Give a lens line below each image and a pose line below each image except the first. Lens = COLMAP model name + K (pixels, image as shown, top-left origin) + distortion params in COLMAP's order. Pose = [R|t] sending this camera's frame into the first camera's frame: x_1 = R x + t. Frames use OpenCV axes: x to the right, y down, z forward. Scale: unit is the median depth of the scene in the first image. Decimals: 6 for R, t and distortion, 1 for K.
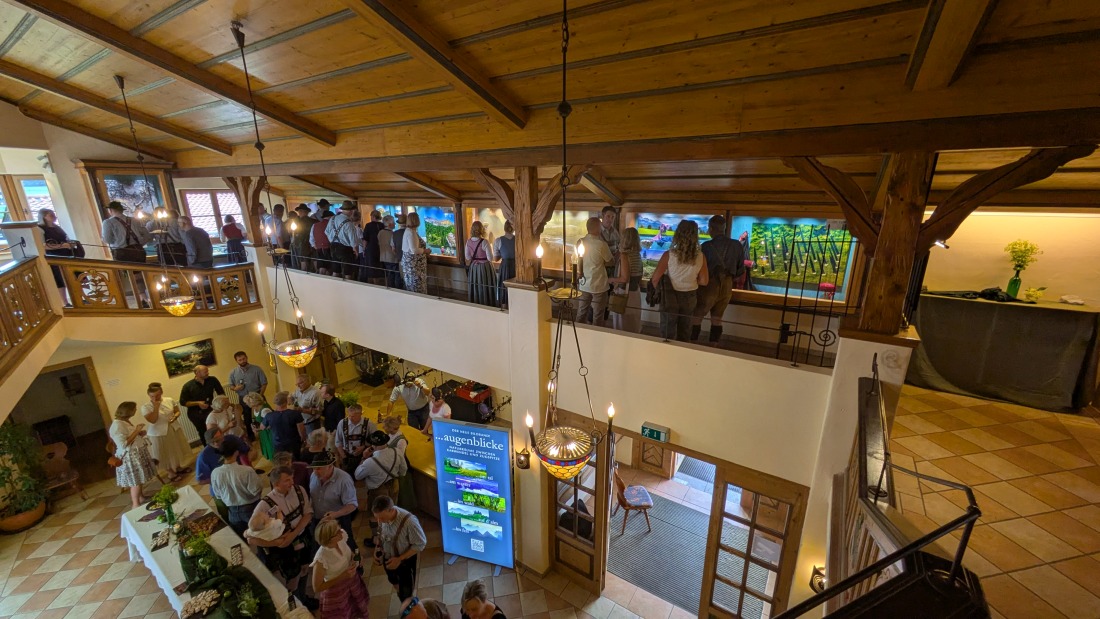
lens RADIAL K [[428.6, 0, 550.0], [0, 428.6, 309.5], [0, 0, 1]] dist [0.000971, 0.000320]
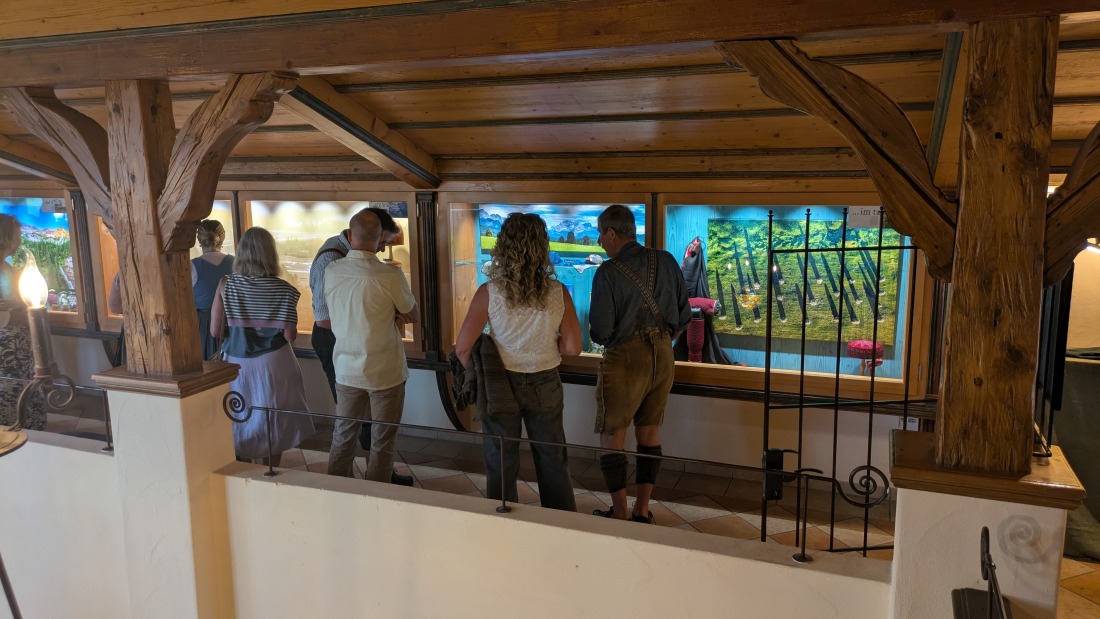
lens RADIAL K [[808.7, 0, 550.8], [0, 808.7, 300.5], [0, 0, 1]] dist [0.045467, -0.042065]
pose [[0.980707, -0.034200, 0.192471, 0.161936], [0.057297, 0.991625, -0.115747, -0.025626], [-0.186900, 0.124541, 0.974452, 0.221853]]
